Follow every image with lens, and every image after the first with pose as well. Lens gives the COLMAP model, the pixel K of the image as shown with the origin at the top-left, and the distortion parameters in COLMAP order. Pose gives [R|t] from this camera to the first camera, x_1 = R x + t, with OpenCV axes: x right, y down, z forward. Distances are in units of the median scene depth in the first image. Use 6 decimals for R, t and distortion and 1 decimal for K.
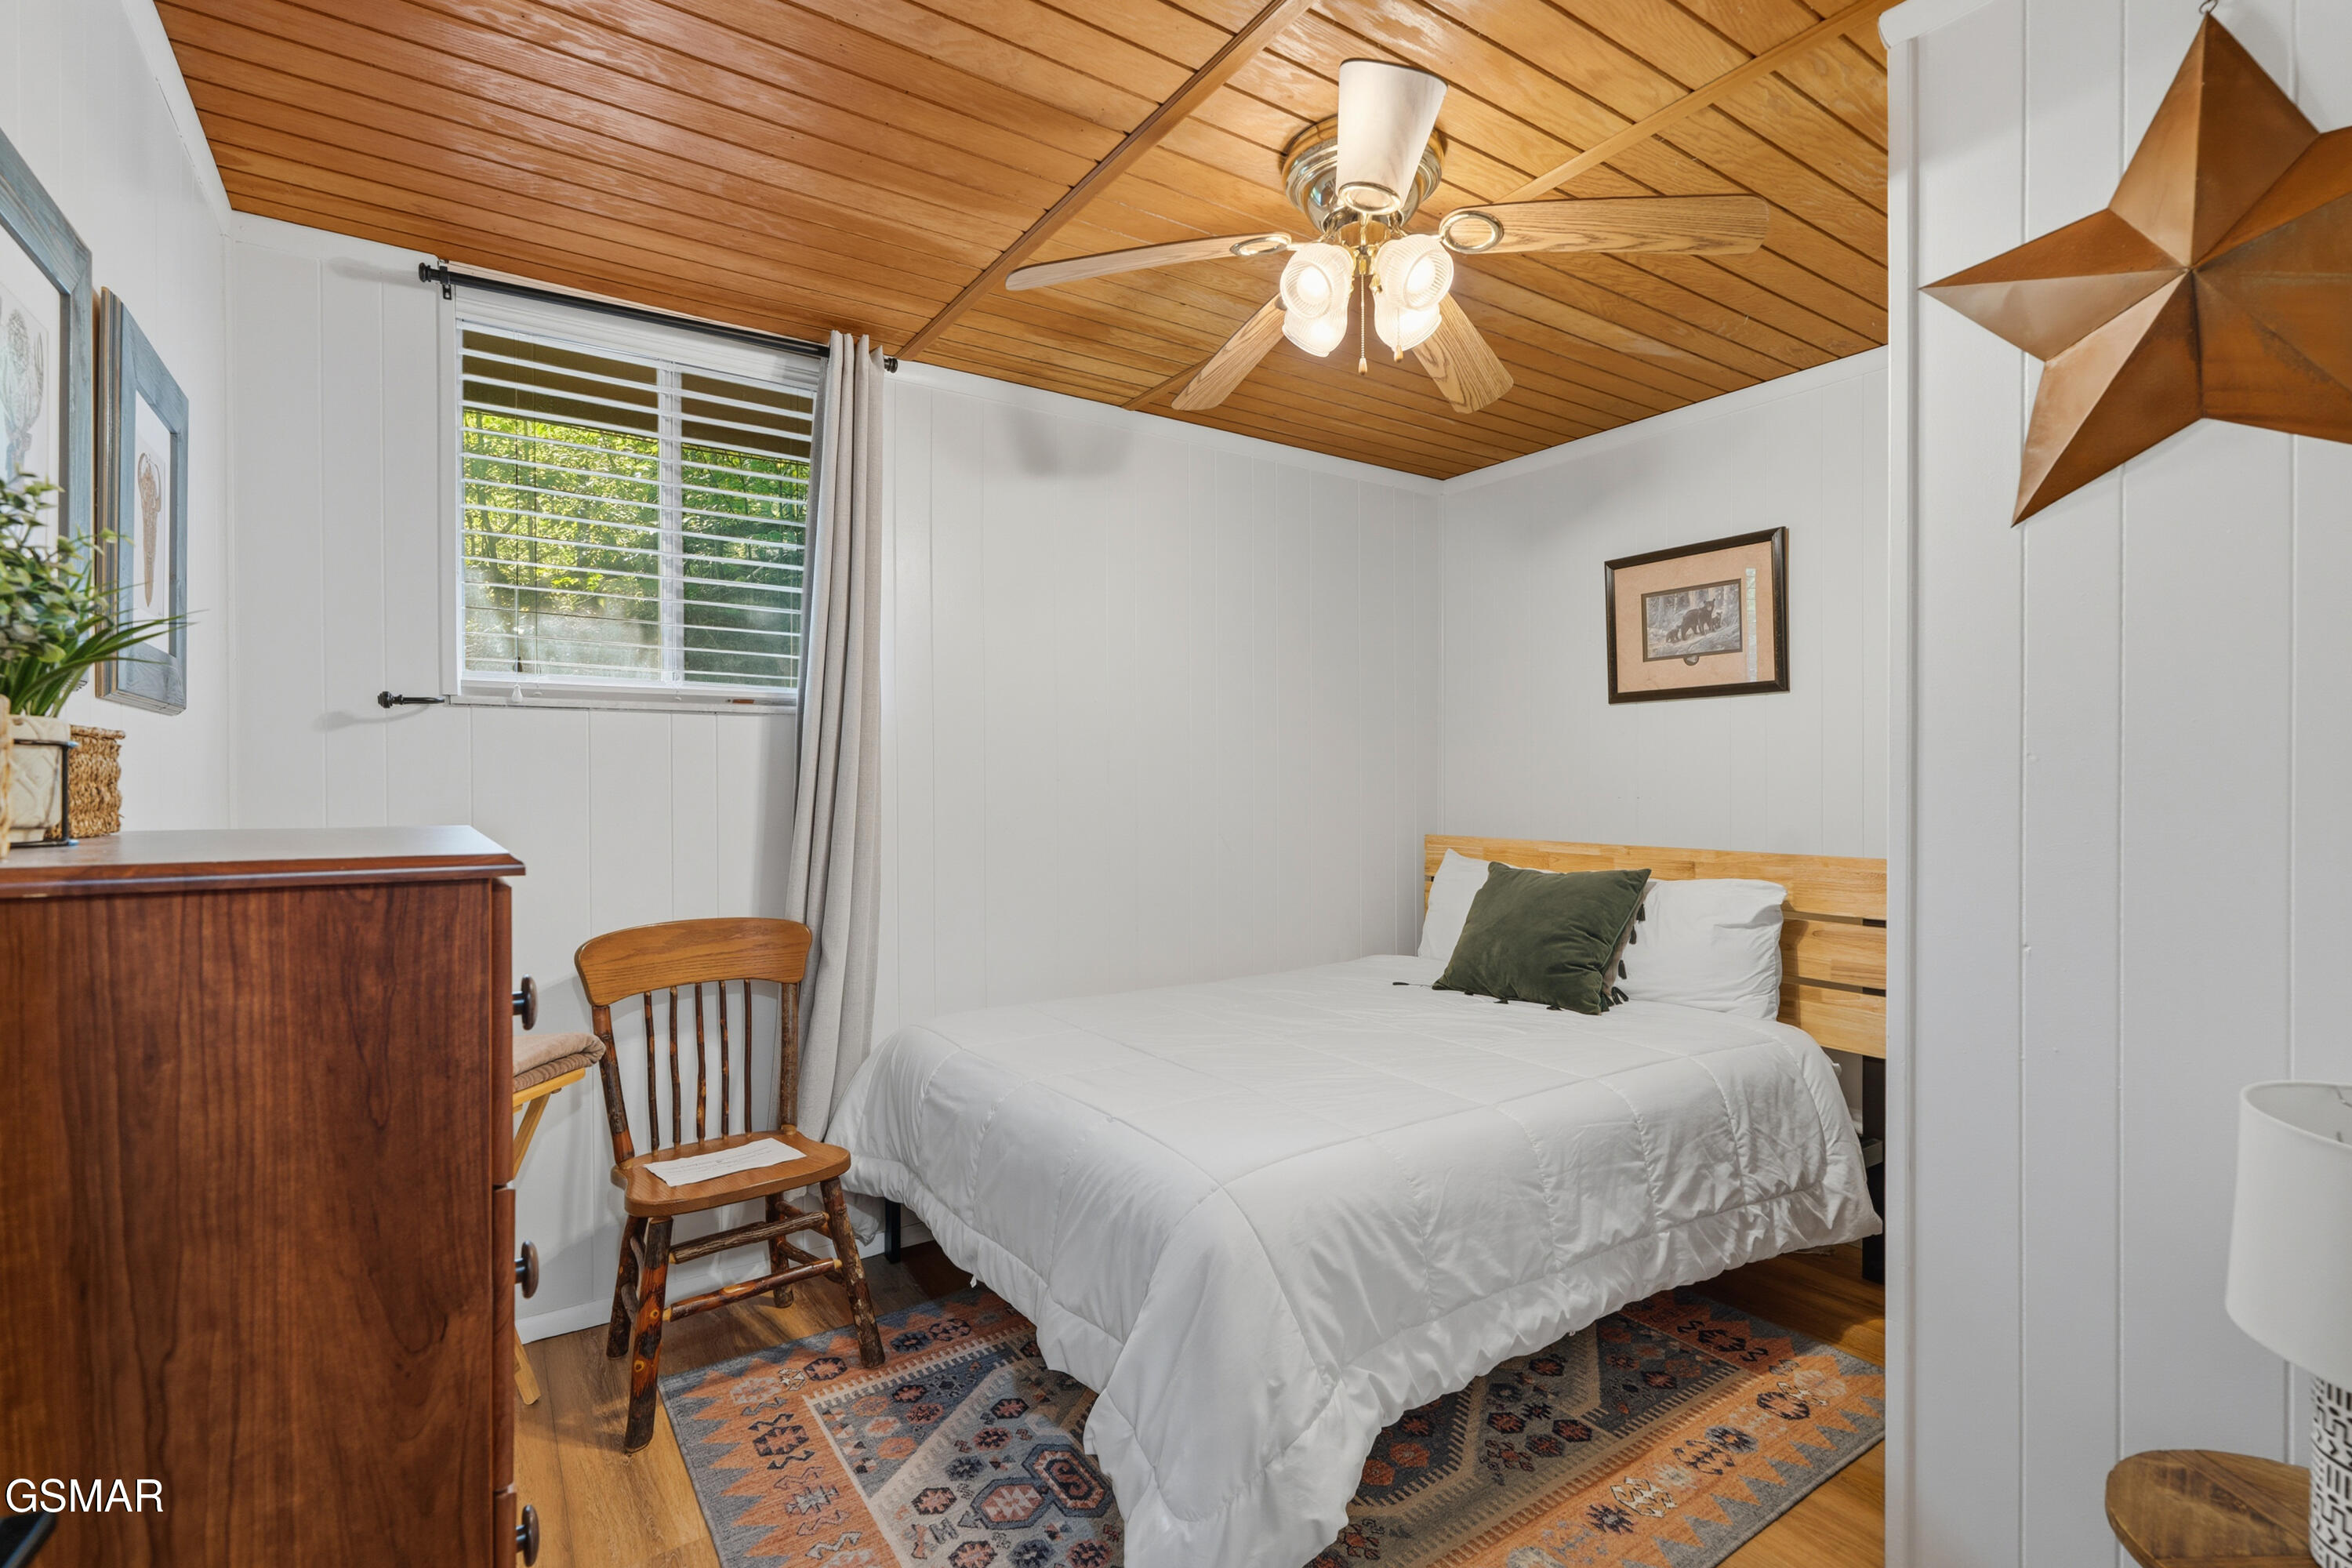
lens RADIAL K [[1072.5, 0, 1169.6], [0, 1072.5, 783.6], [0, 0, 1]] dist [0.001265, 0.000747]
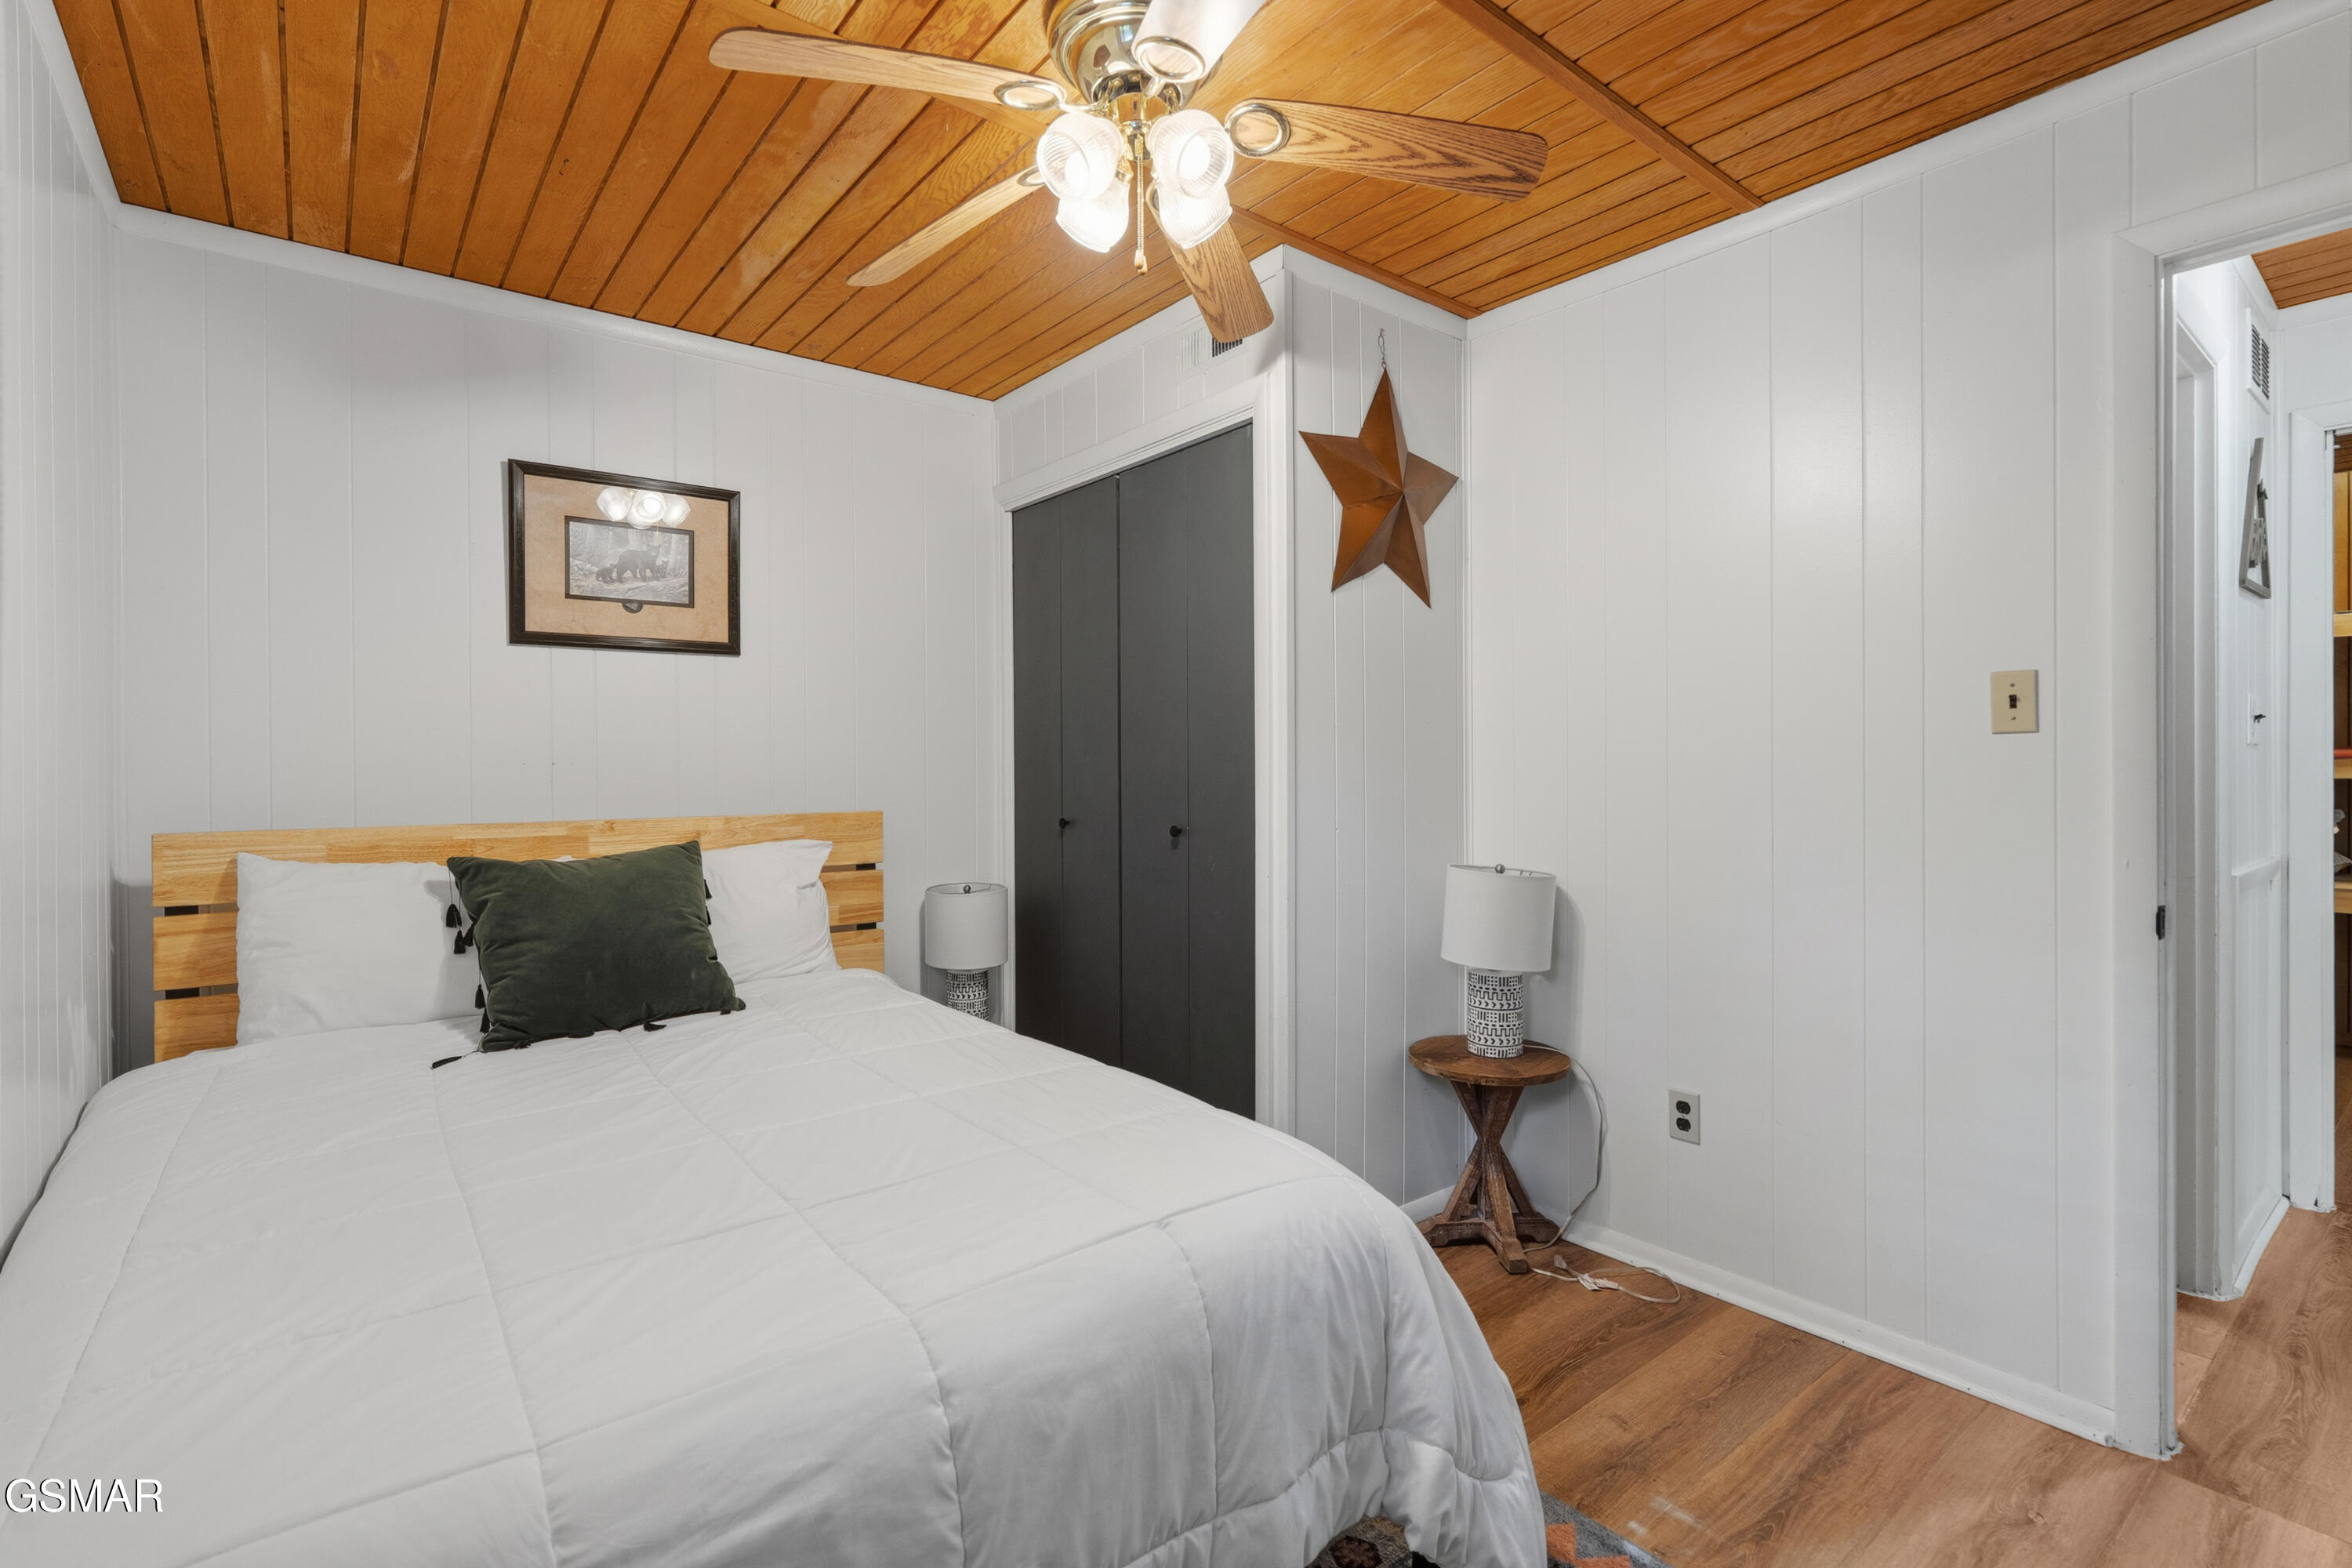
lens RADIAL K [[1072.5, 0, 1168.7], [0, 1072.5, 769.6], [0, 0, 1]] dist [0.001265, 0.000747]
pose [[-0.071718, -0.009888, 0.997376, -0.458799], [0.003115, 0.999944, 0.010137, 0.012220], [-0.997420, 0.003833, -0.071683, 0.662299]]
